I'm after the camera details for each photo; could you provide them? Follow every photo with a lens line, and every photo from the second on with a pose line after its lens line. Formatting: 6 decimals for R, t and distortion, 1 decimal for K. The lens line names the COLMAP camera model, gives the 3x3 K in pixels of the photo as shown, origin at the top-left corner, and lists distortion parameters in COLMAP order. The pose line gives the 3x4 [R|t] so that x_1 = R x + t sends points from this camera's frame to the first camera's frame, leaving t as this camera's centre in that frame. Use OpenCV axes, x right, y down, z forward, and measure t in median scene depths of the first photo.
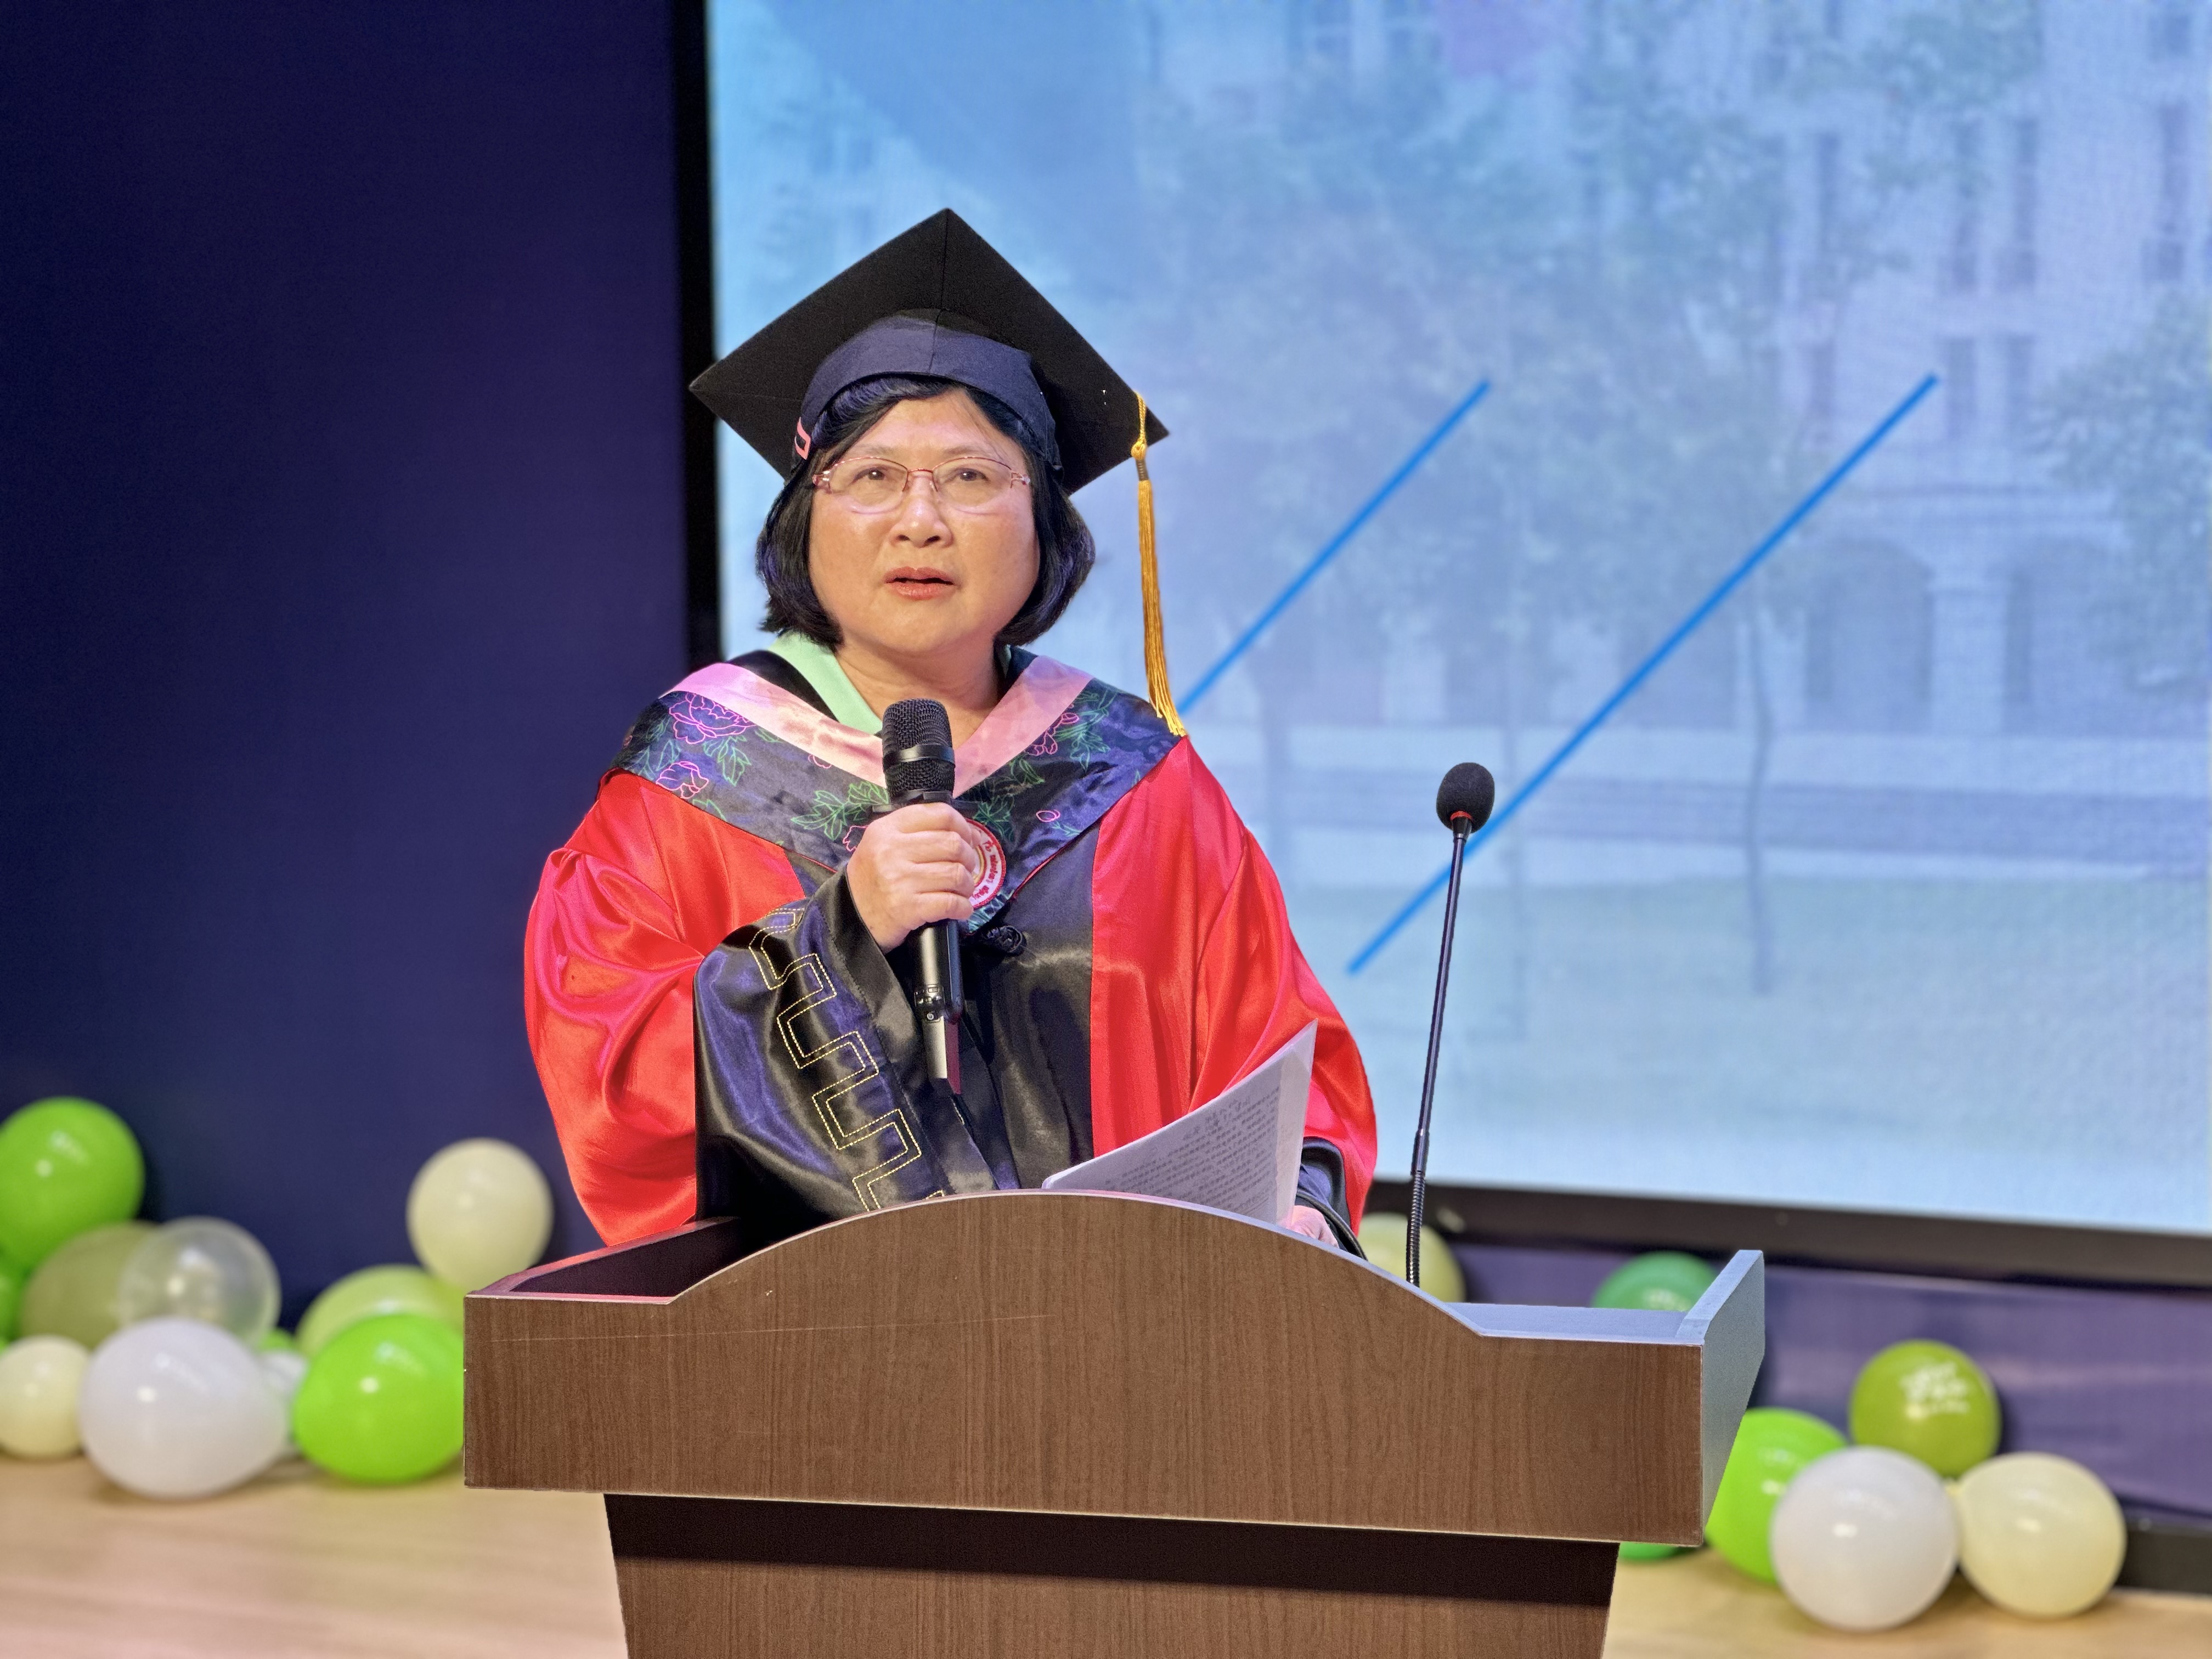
lens RADIAL K [[5036.6, 0, 1106.0], [0, 5036.6, 829.5], [0, 0, 1]] dist [0.005379, 3.022481]
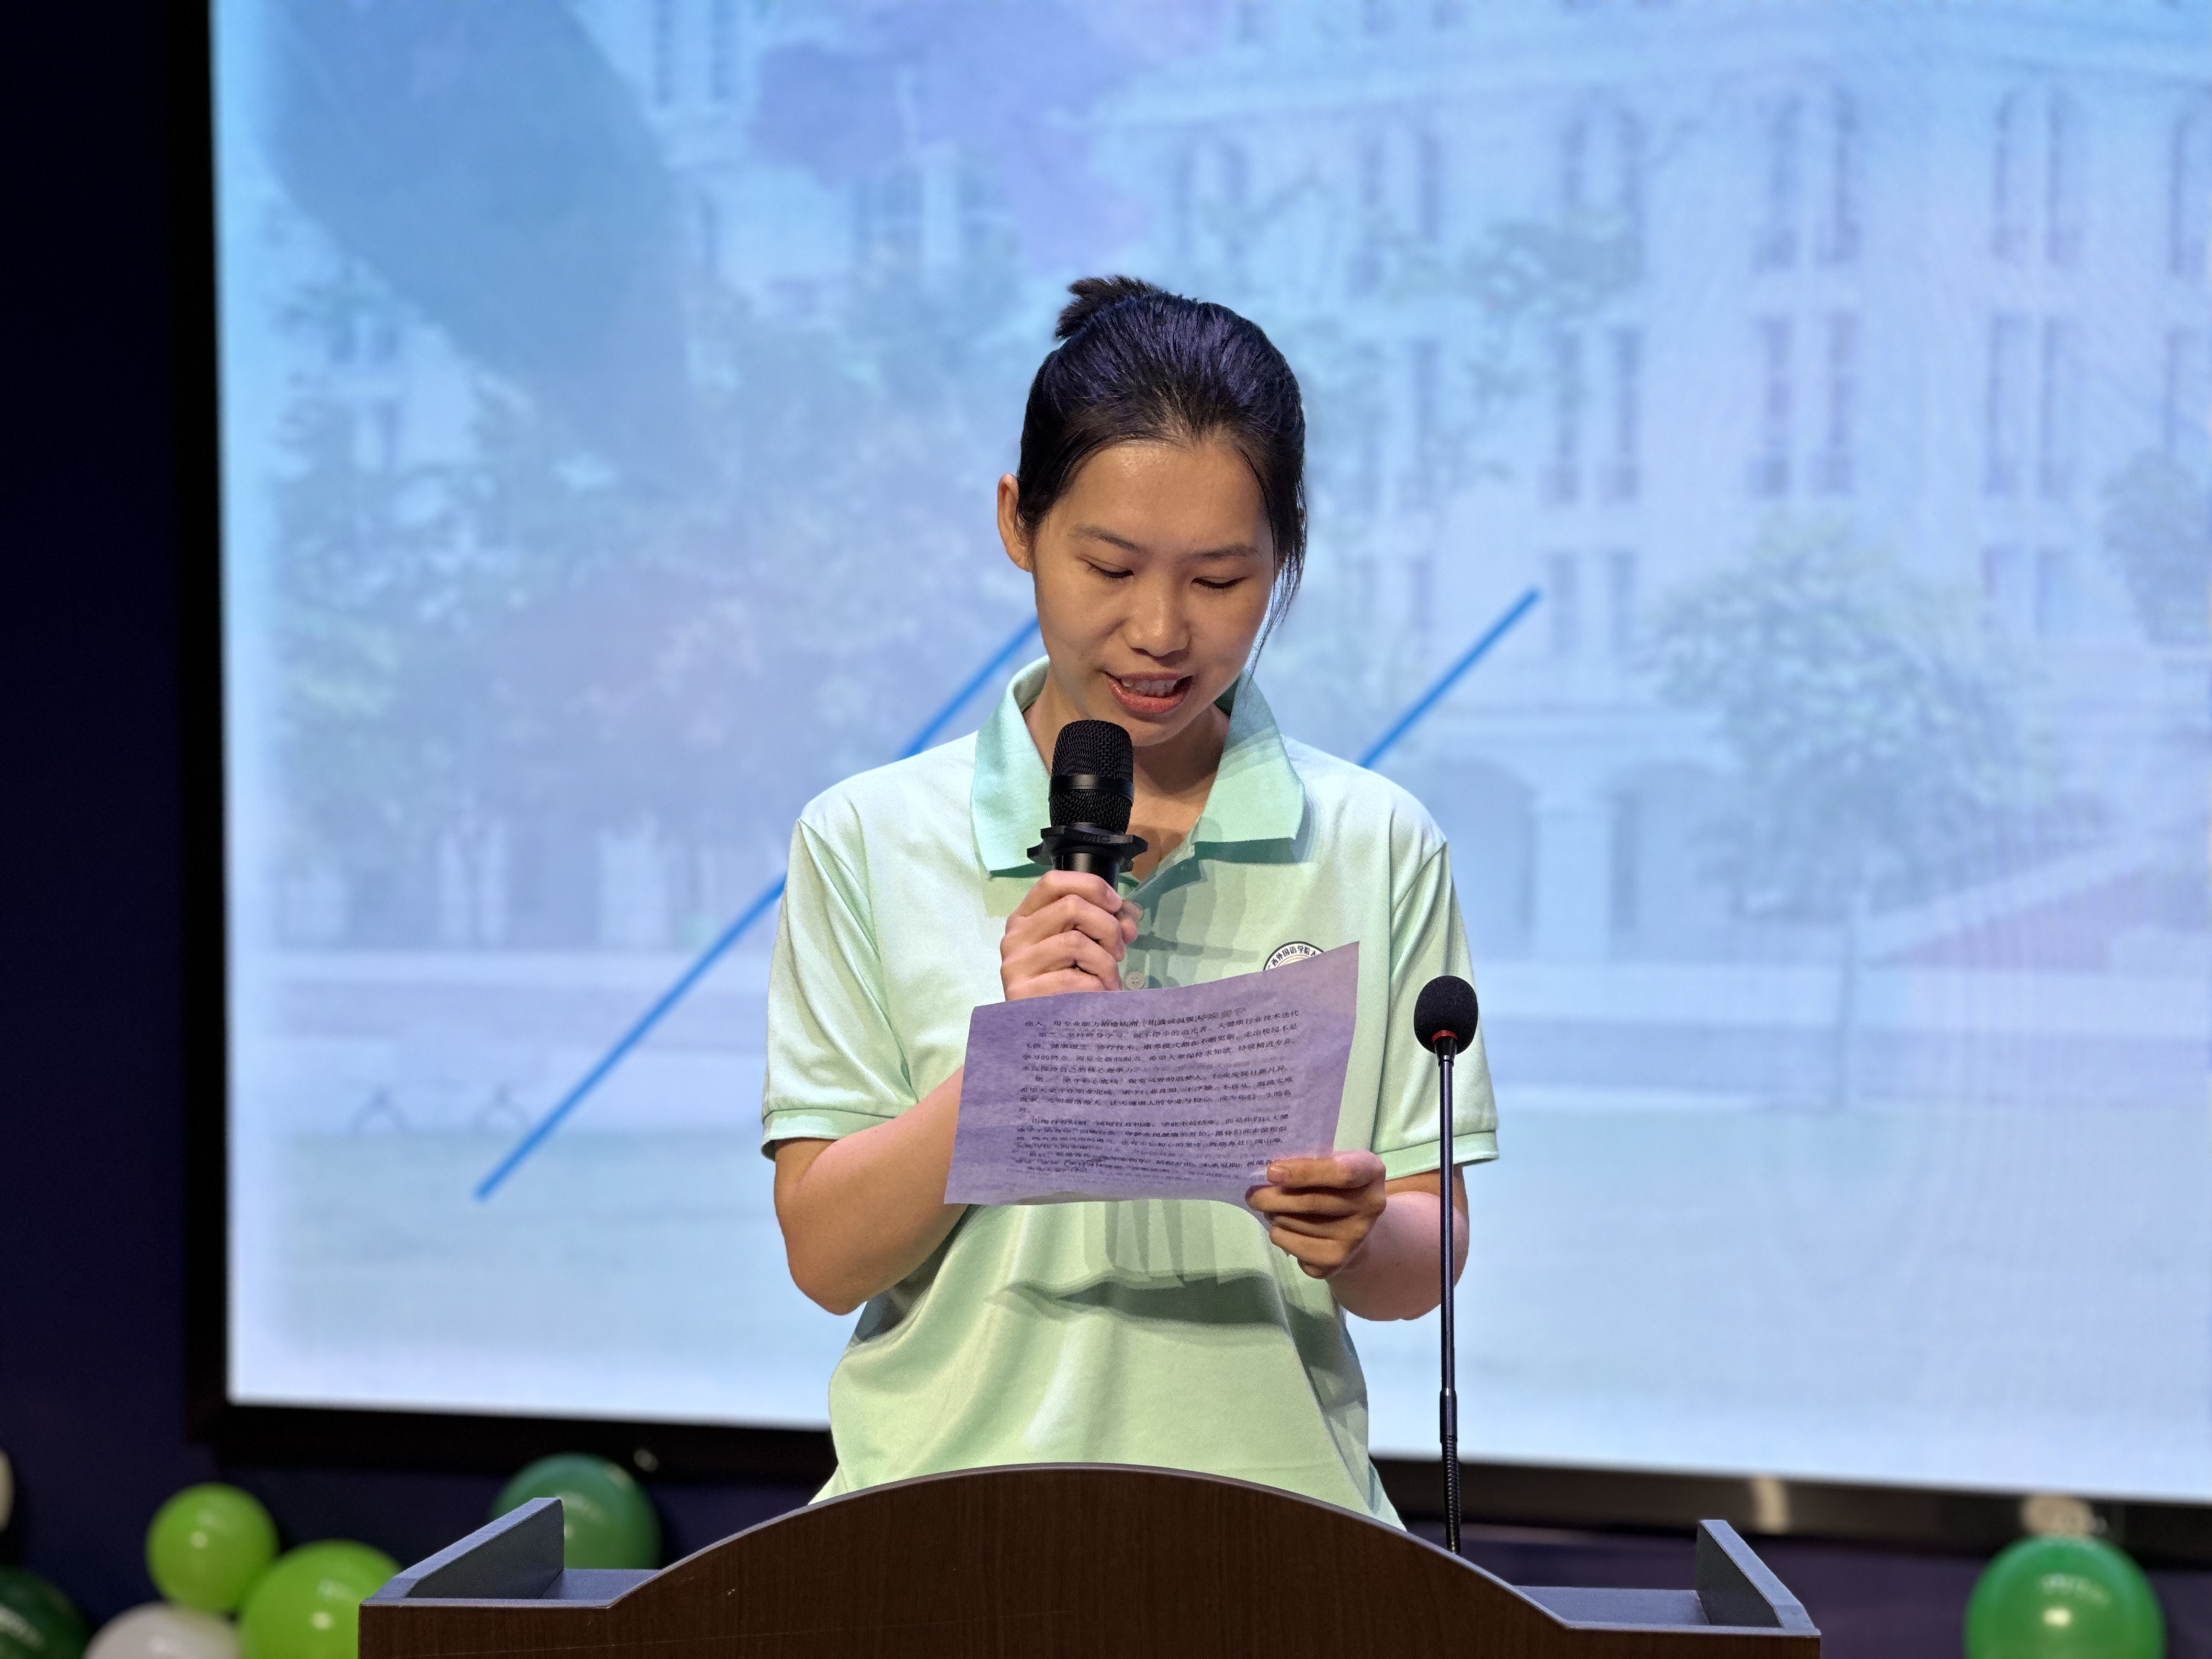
lens RADIAL K [[5036.6, 0, 1106.0], [0, 5036.6, 829.5], [0, 0, 1]] dist [0.005379, 3.022481]
pose [[0.987996, 0.003247, 0.154445, -0.130526], [0.004170, 0.998854, -0.047676, 0.003109], [-0.154423, 0.047748, 0.986850, 0.126290]]
